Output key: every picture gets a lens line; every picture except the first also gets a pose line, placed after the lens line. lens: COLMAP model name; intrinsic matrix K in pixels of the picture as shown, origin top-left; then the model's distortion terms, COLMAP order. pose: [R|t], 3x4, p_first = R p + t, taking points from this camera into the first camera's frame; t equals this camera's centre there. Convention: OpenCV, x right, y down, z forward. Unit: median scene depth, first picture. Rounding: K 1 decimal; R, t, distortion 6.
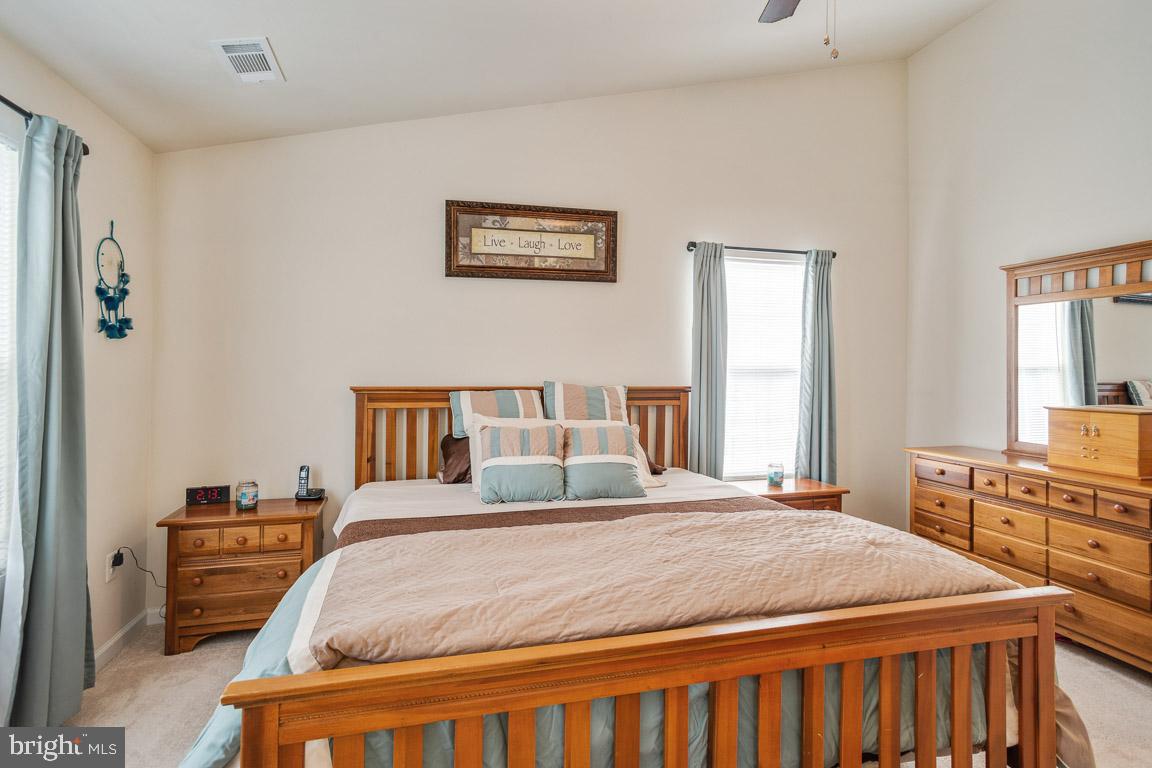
lens RADIAL K [[576.2, 0, 580.2], [0, 576.2, 380.8], [0, 0, 1]] dist [-0.004125, 0.000027]
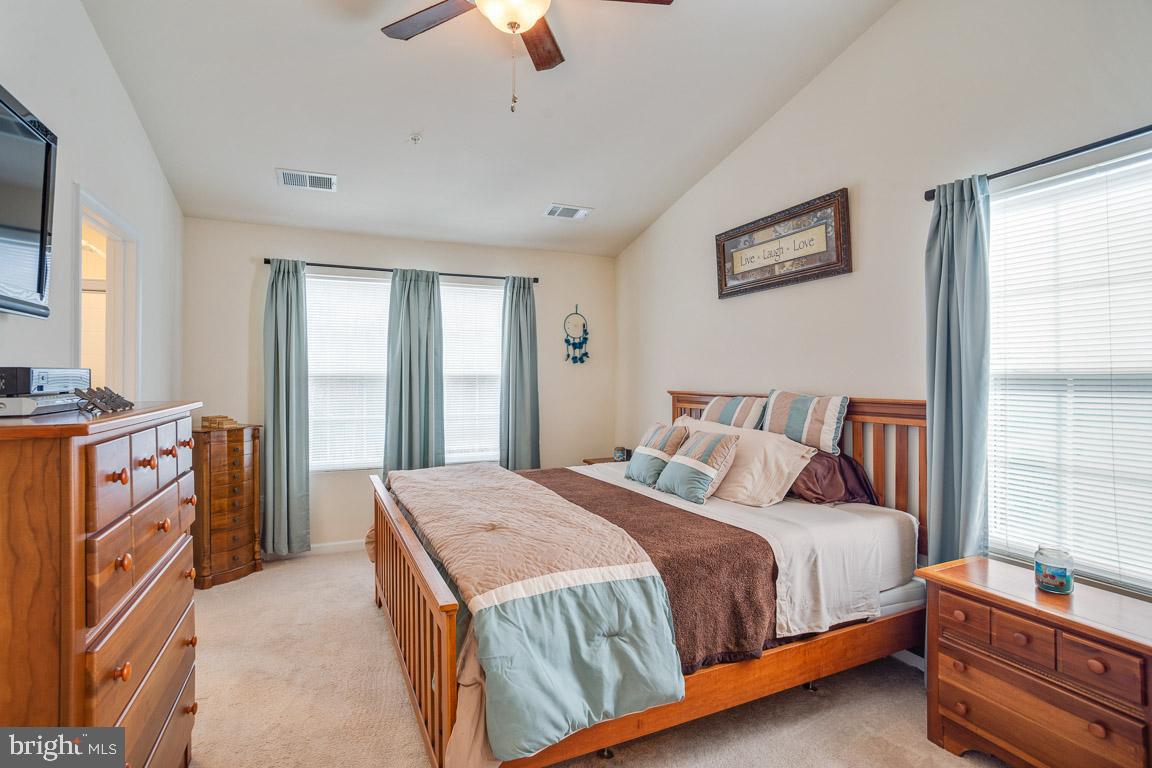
lens RADIAL K [[576.2, 0, 580.2], [0, 576.2, 380.8], [0, 0, 1]] dist [-0.004125, 0.000027]
pose [[0.179195, -0.004876, -0.983801, 0.855891], [-0.021501, 0.999729, -0.008871, 0.001662], [0.983579, 0.022742, 0.179042, 0.502365]]
